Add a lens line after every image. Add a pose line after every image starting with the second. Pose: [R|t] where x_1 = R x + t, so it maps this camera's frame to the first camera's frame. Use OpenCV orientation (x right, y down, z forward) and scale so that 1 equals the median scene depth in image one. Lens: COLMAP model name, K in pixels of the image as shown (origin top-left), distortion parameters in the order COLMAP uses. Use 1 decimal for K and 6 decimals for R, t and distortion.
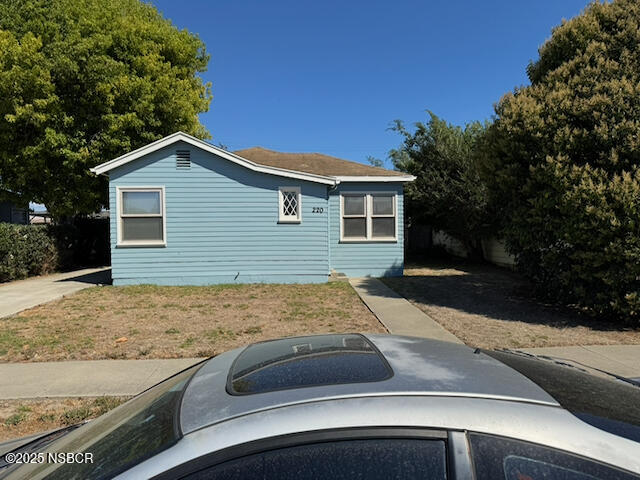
lens RADIAL K [[460.5, 0, 338.4], [0, 460.5, 237.4], [0, 0, 1]] dist [0.090716, -0.104924]
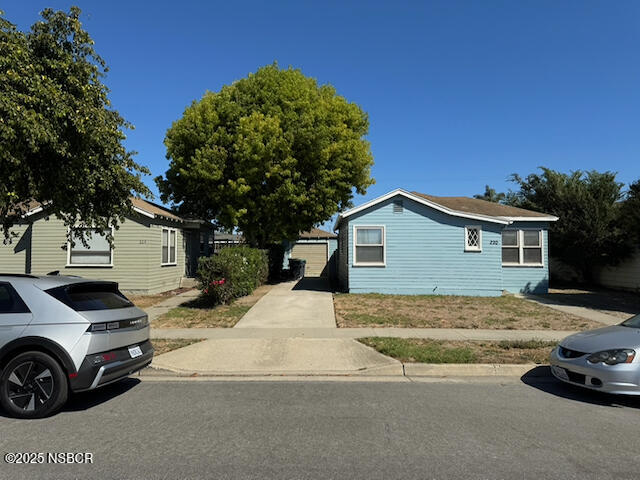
lens RADIAL K [[460.5, 0, 347.0], [0, 460.5, 234.3], [0, 0, 1]] dist [0.090716, -0.104924]
pose [[0.997637, 0.012748, -0.067510, -0.390453], [-0.016493, 0.998339, -0.055207, -0.000218], [0.066694, 0.056190, 0.996190, -0.412766]]
